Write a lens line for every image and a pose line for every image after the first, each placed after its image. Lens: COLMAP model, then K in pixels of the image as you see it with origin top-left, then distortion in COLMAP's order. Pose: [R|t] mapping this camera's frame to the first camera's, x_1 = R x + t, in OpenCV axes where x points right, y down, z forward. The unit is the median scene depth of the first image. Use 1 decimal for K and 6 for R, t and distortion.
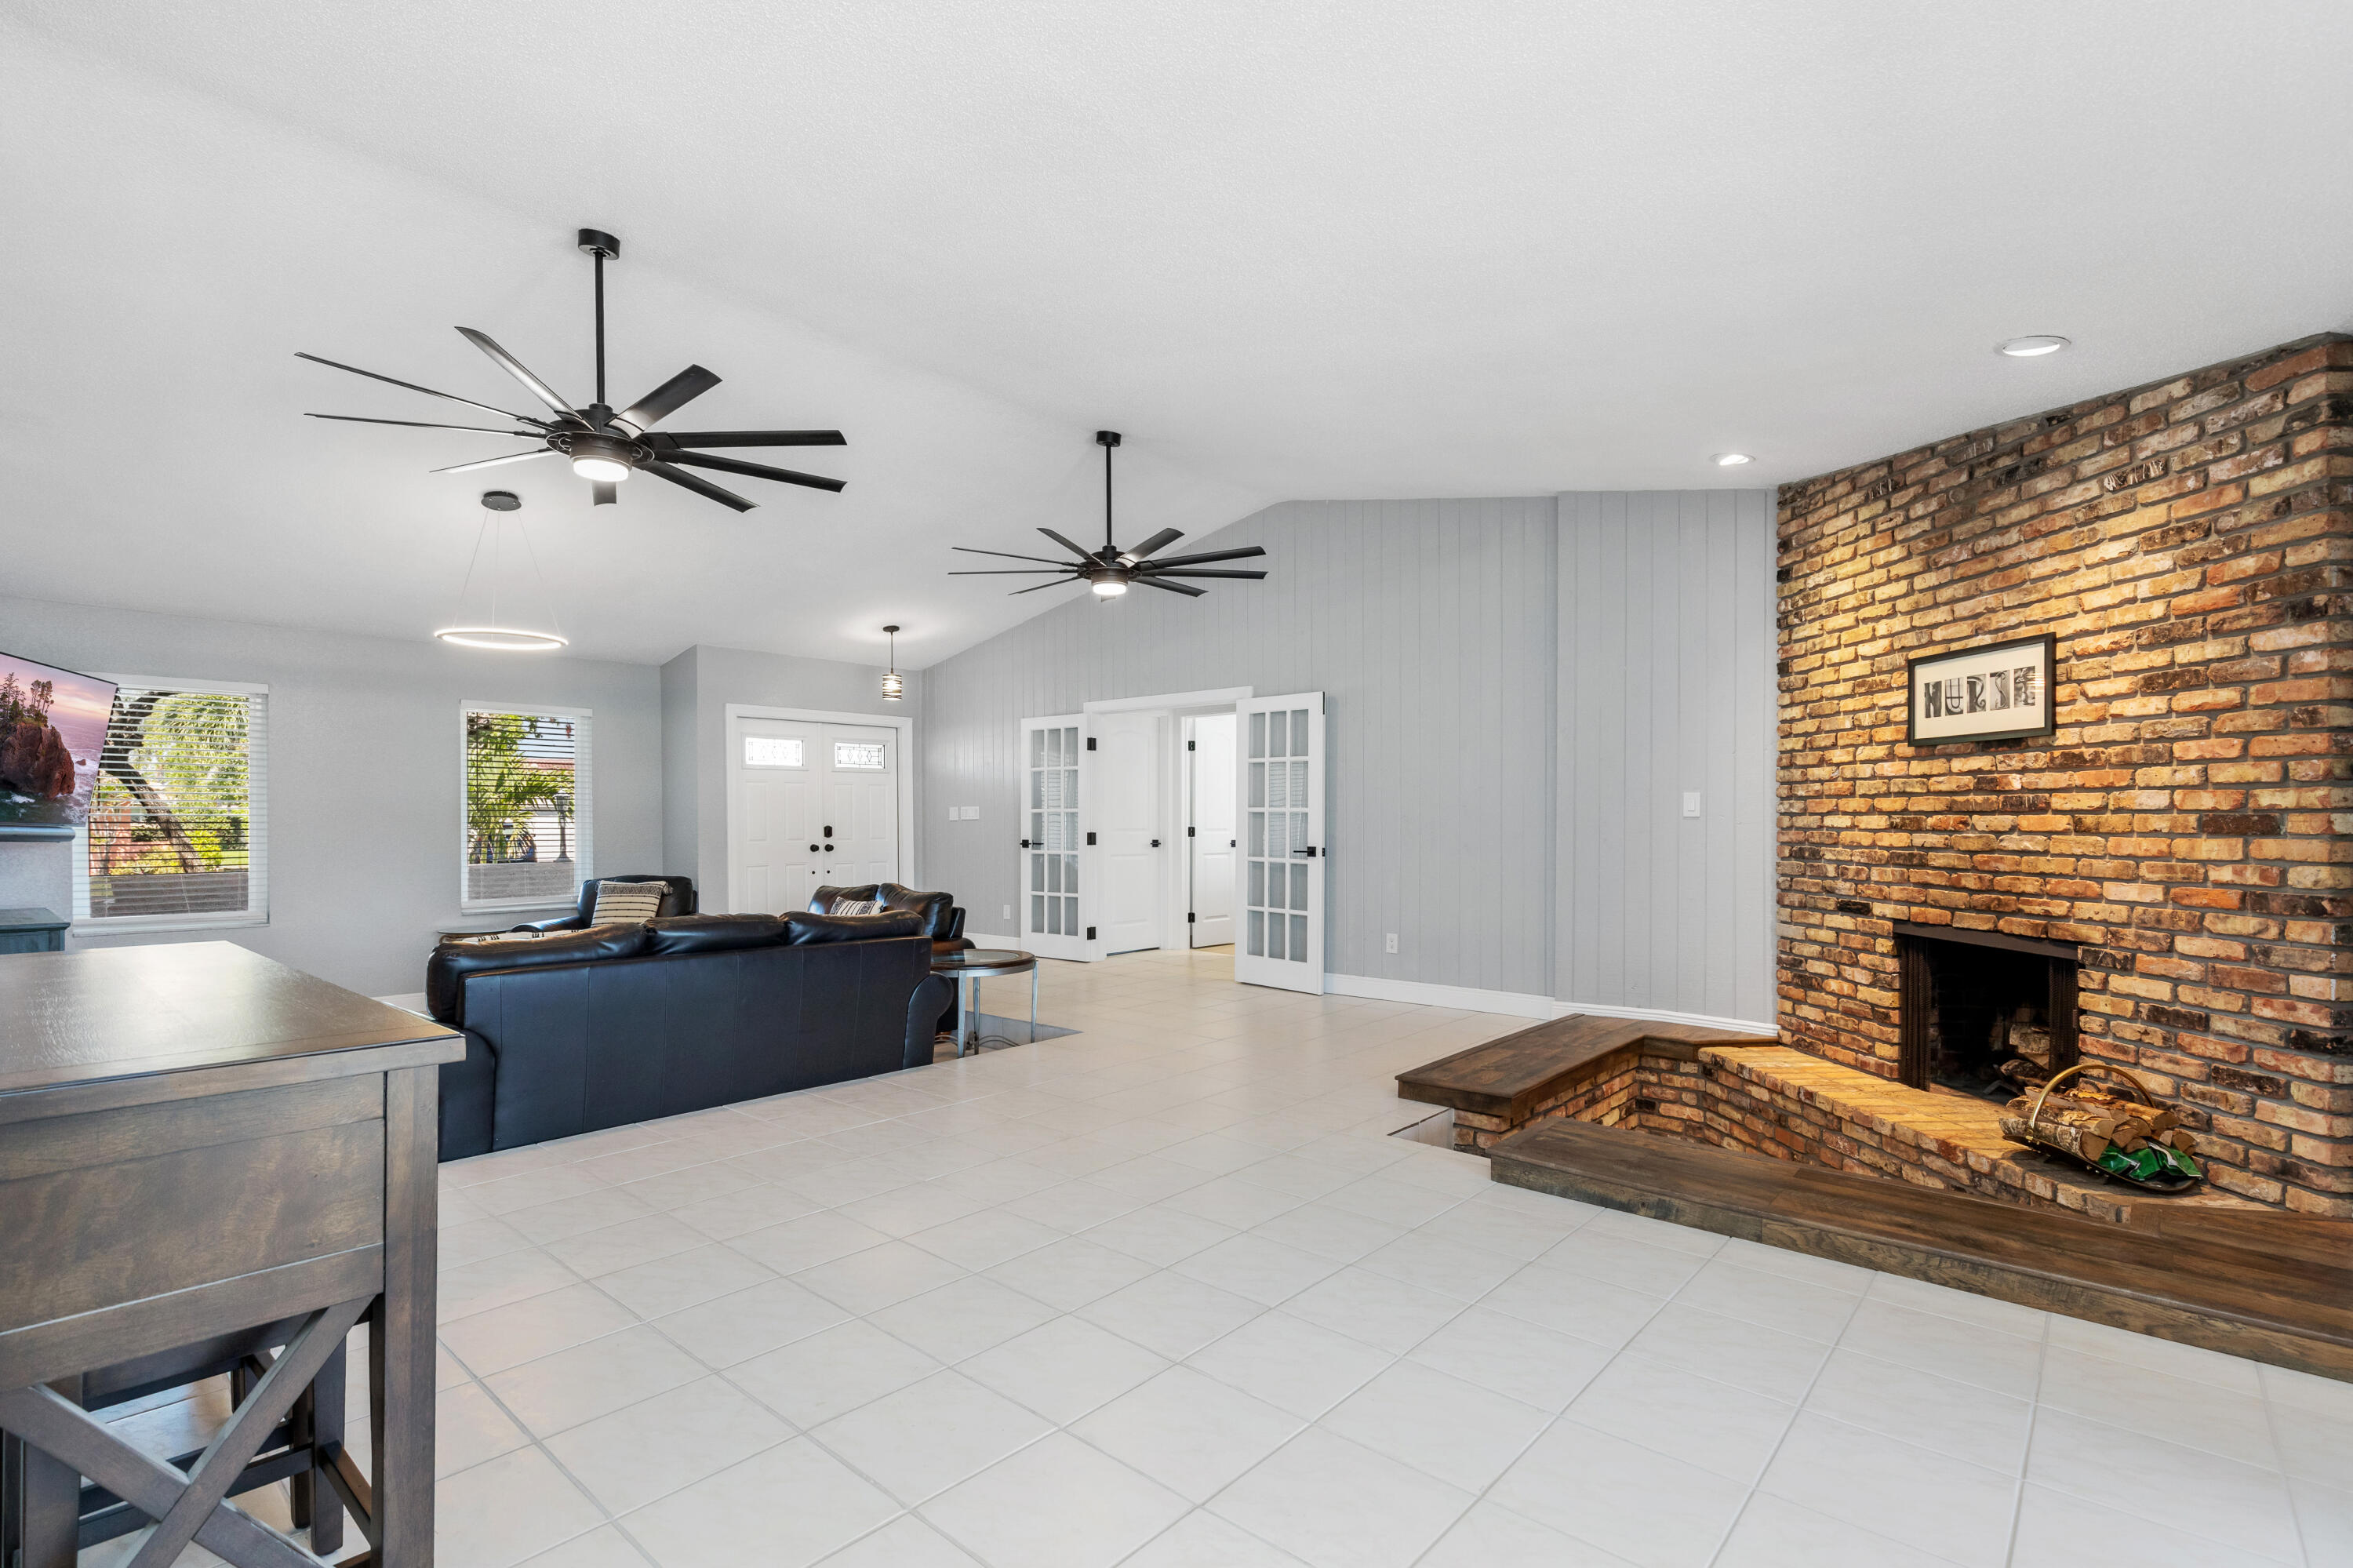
lens RADIAL K [[1075.6, 0, 1154.7], [0, 1075.6, 828.5], [0, 0, 1]] dist [0.010602, -0.002648]
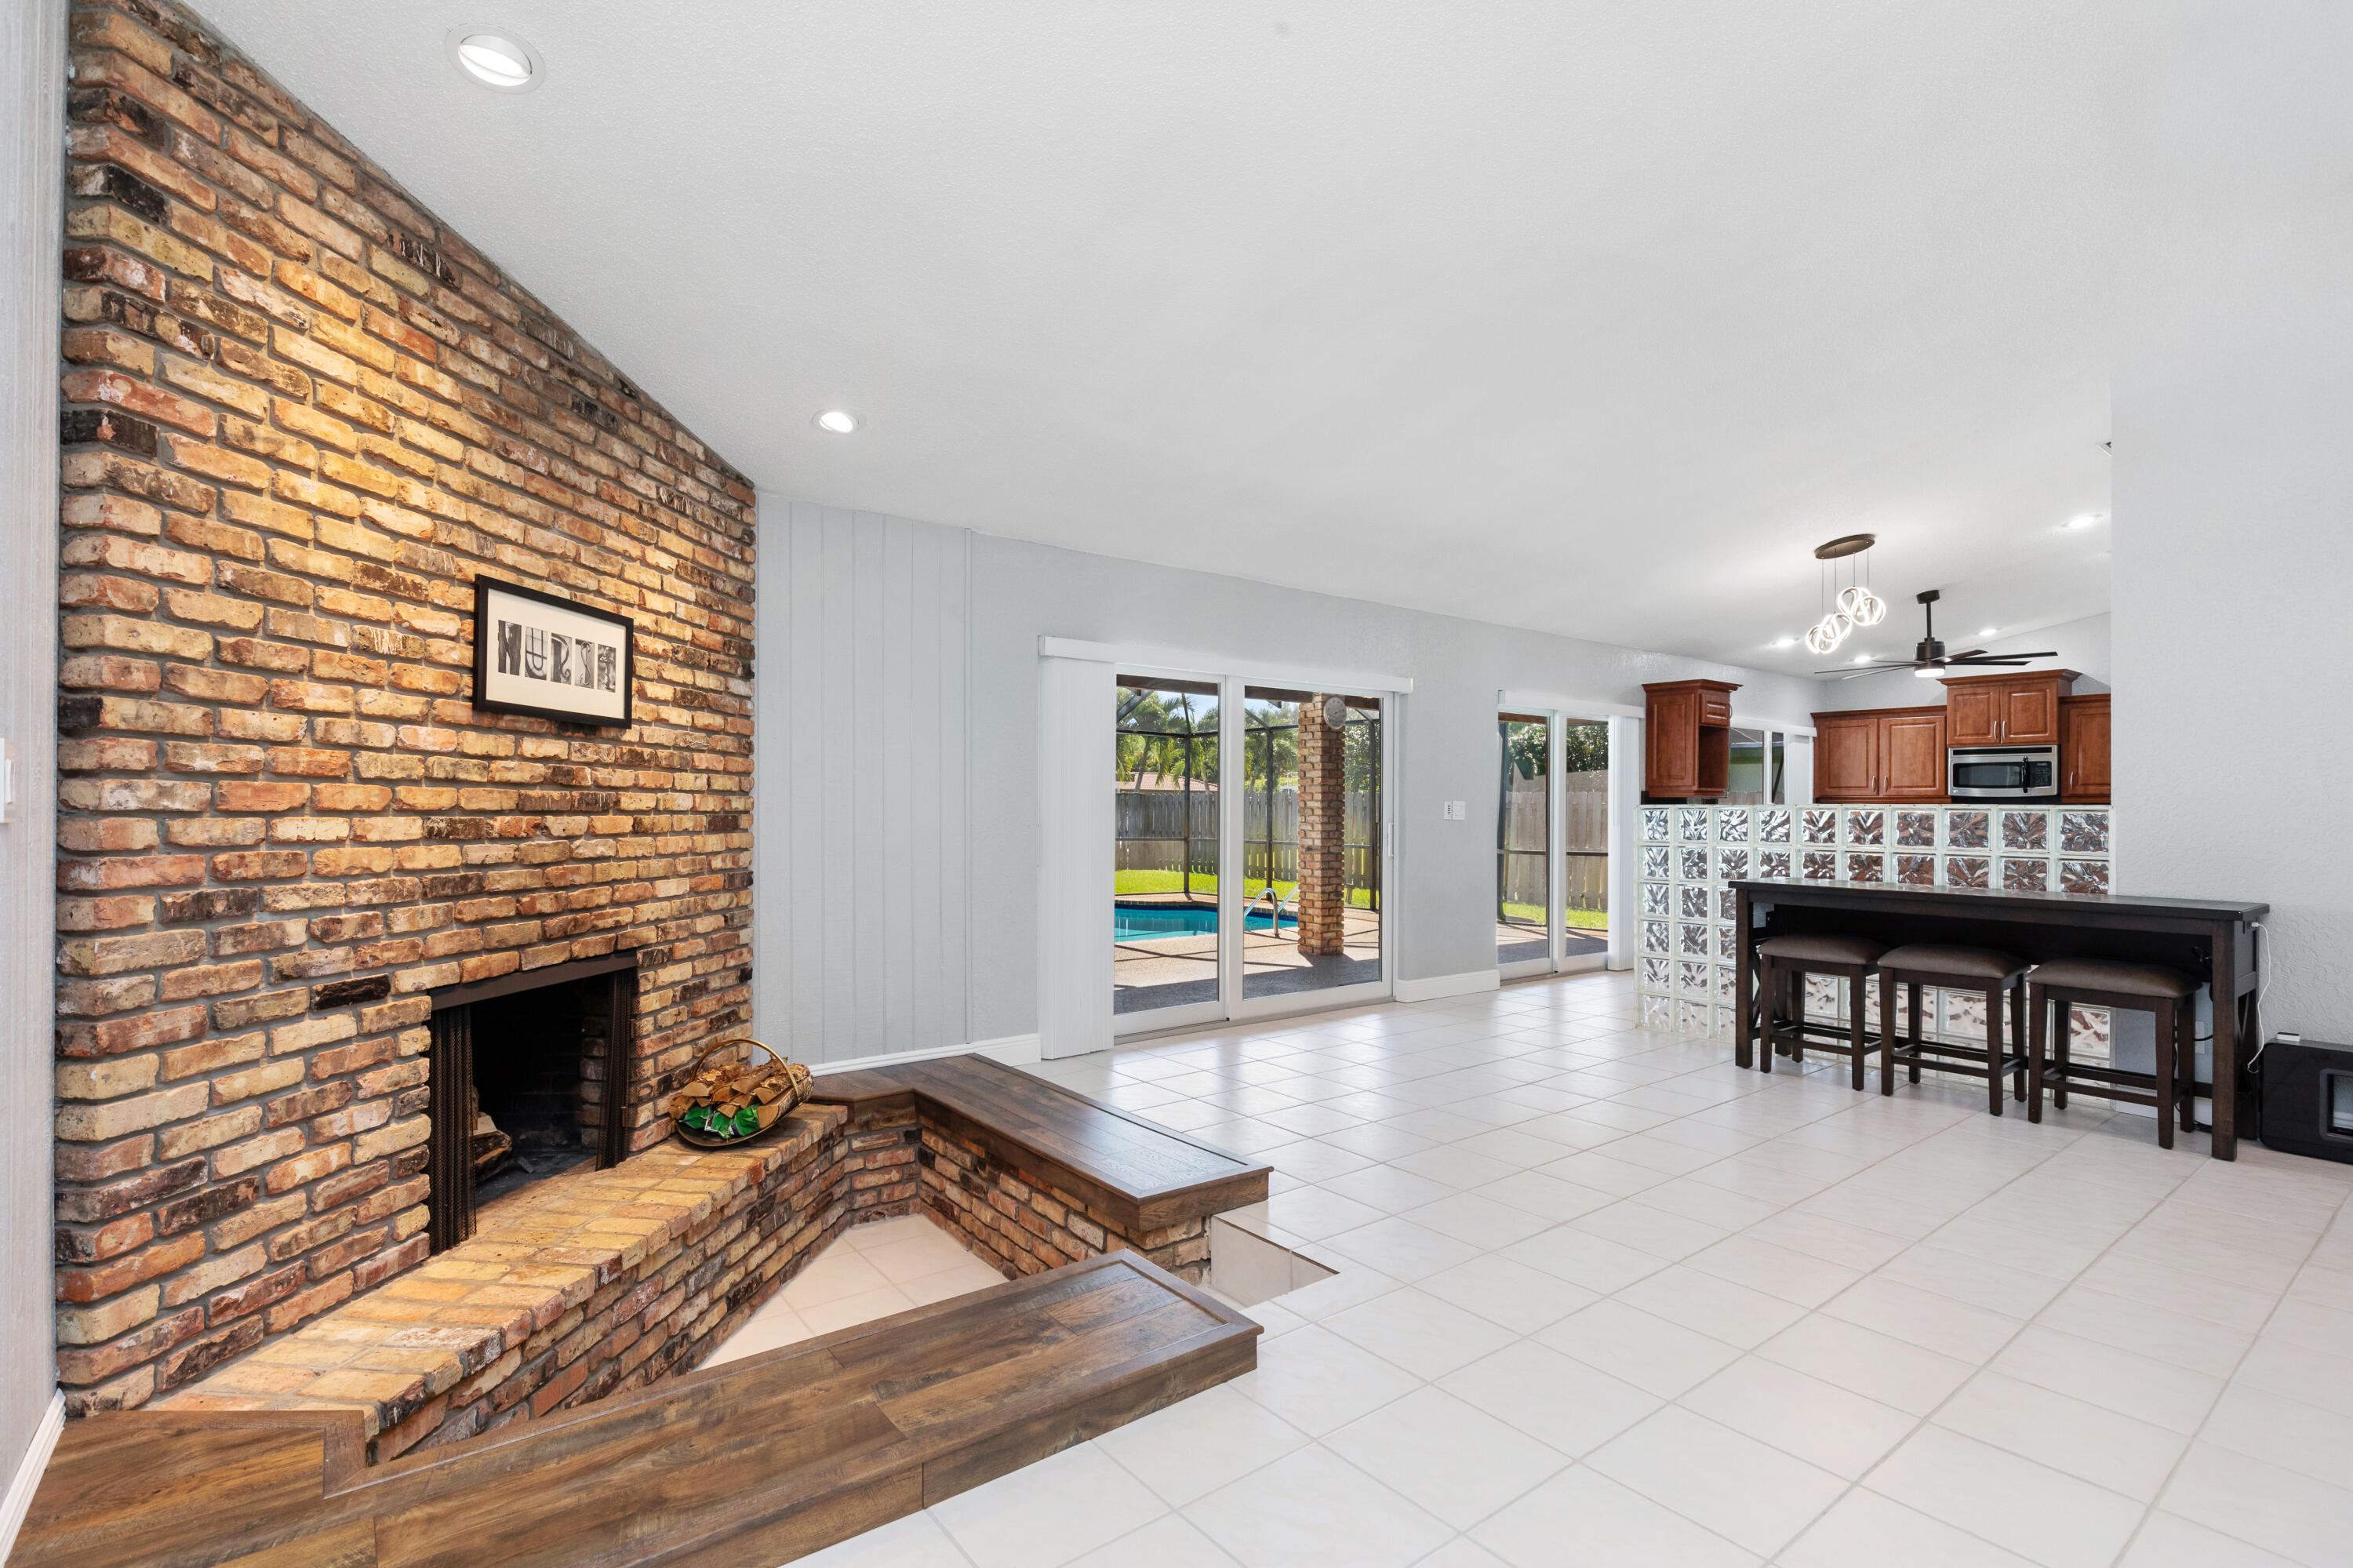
lens RADIAL K [[1102.1, 0, 1170.9], [0, 1102.1, 805.3], [0, 0, 1]] dist [-0.005652, 0.001674]
pose [[-0.984606, -0.000362, 0.174787, 0.169291], [0.000278, 0.999993, 0.003633, -0.019966], [-0.174787, 0.003626, -0.984600, 1.494562]]
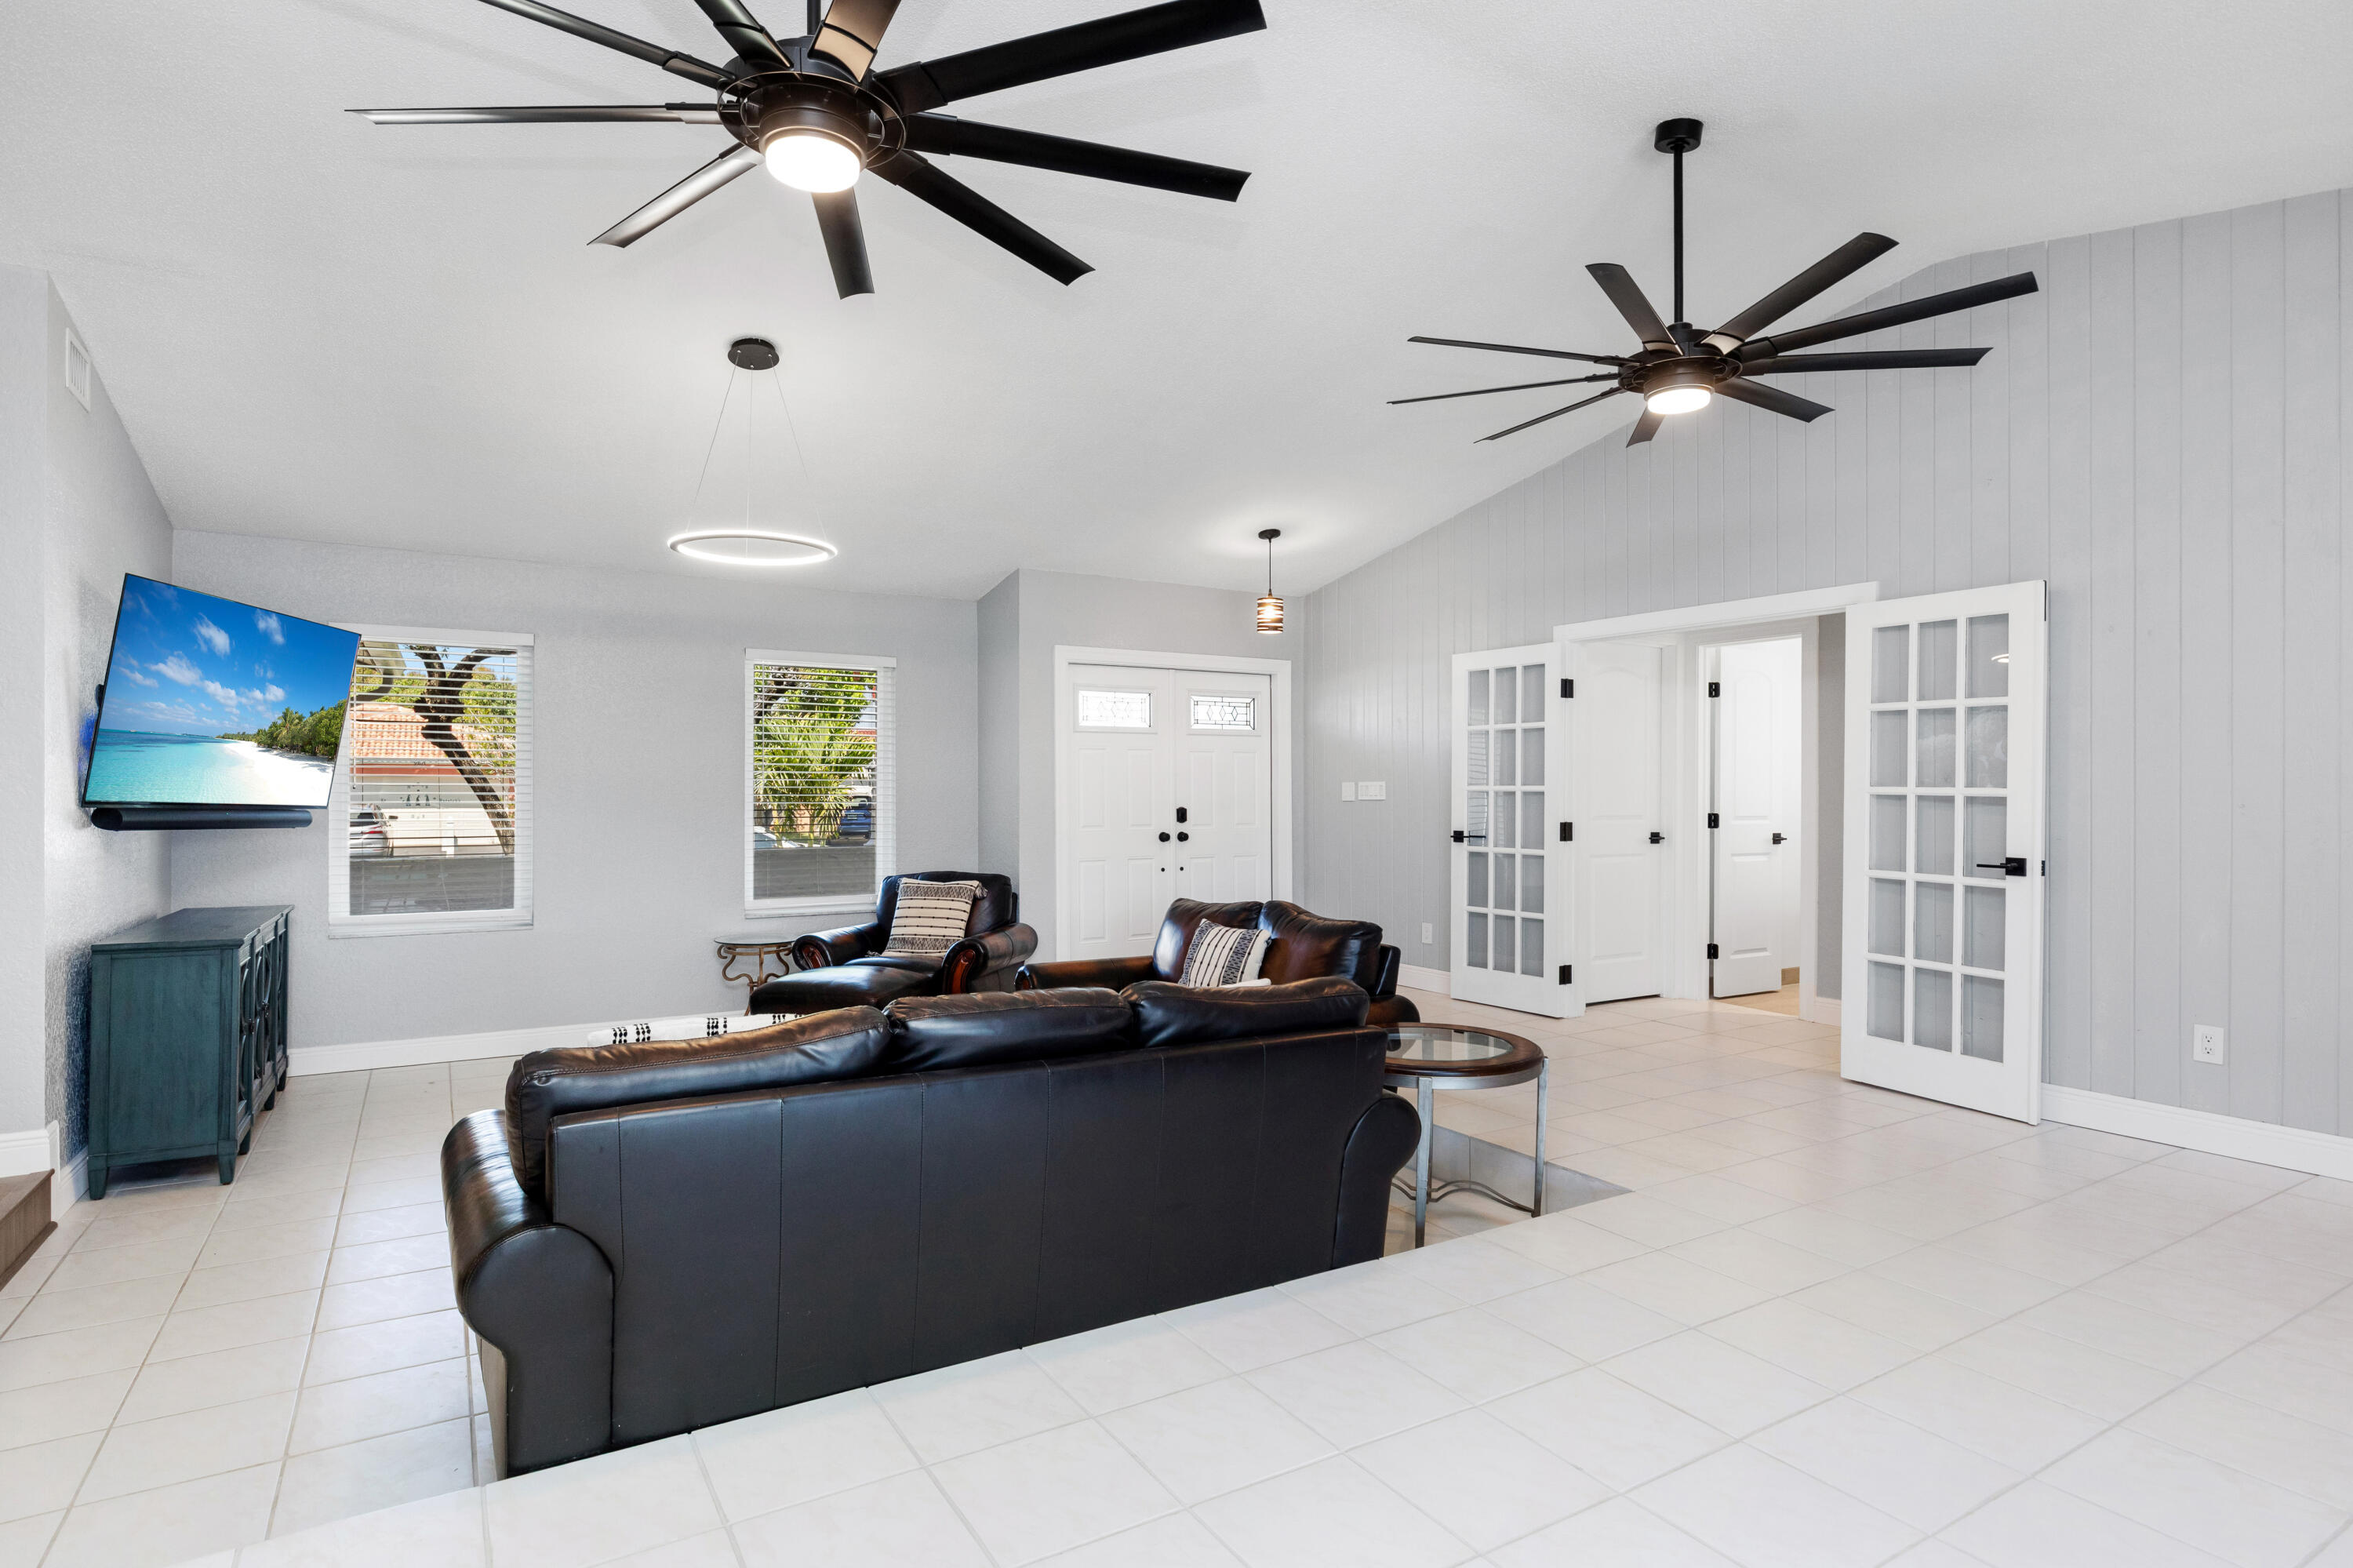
lens RADIAL K [[1219.4, 0, 1153.6], [0, 1219.4, 793.1], [0, 0, 1]] dist [-0.000729, 0.001666]
pose [[0.953521, 0.004321, -0.301294, -0.143253], [-0.006107, 0.999969, -0.004987, -0.016966], [0.301263, 0.006595, 0.953518, 0.400773]]
